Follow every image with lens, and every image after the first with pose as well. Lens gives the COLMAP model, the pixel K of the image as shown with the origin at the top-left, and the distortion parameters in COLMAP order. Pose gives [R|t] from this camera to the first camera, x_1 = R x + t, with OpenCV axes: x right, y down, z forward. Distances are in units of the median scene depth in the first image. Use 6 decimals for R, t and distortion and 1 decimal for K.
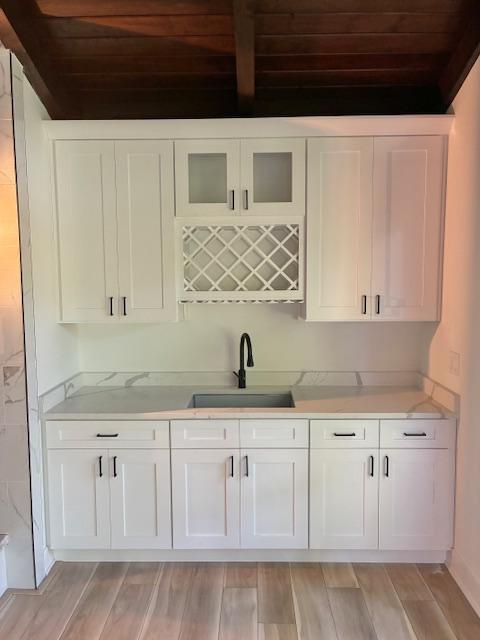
lens RADIAL K [[458.6, 0, 240.7], [0, 458.6, 325.2], [0, 0, 1]] dist [0.025134, -0.002512]
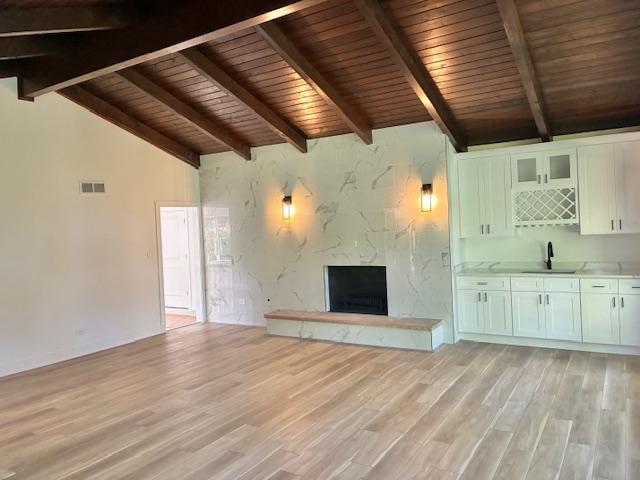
lens RADIAL K [[488.4, 0, 320.9], [0, 488.4, 230.6], [0, 0, 1]] dist [0.051495, -0.088263]
pose [[0.859124, -0.027737, -0.511016, 0.275189], [-0.010231, 0.997400, -0.071337, 0.148363], [0.511666, 0.066516, 0.856606, -1.505834]]
